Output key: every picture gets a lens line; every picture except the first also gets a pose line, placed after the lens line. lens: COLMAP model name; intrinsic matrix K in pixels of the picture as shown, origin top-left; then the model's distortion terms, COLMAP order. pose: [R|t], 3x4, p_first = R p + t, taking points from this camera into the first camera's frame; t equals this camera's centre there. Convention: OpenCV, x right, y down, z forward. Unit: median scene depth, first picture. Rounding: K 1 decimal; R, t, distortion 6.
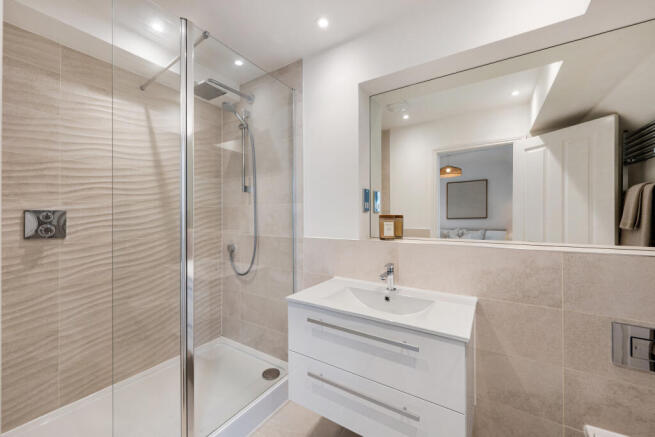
lens RADIAL K [[255.9, 0, 327.6], [0, 255.9, 214.8], [0, 0, 1]] dist [0.006916, -0.000903]
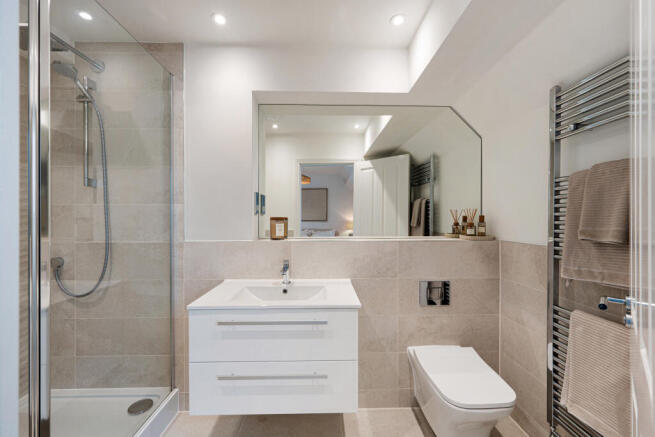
lens RADIAL K [[255.9, 0, 327.8], [0, 255.9, 217.9], [0, 0, 1]] dist [0.006916, -0.000903]
pose [[0.831221, 0.001997, 0.555939, -0.175299], [-0.003617, 0.999992, 0.001816, 0.000754], [-0.555931, -0.003521, 0.831221, -0.031882]]
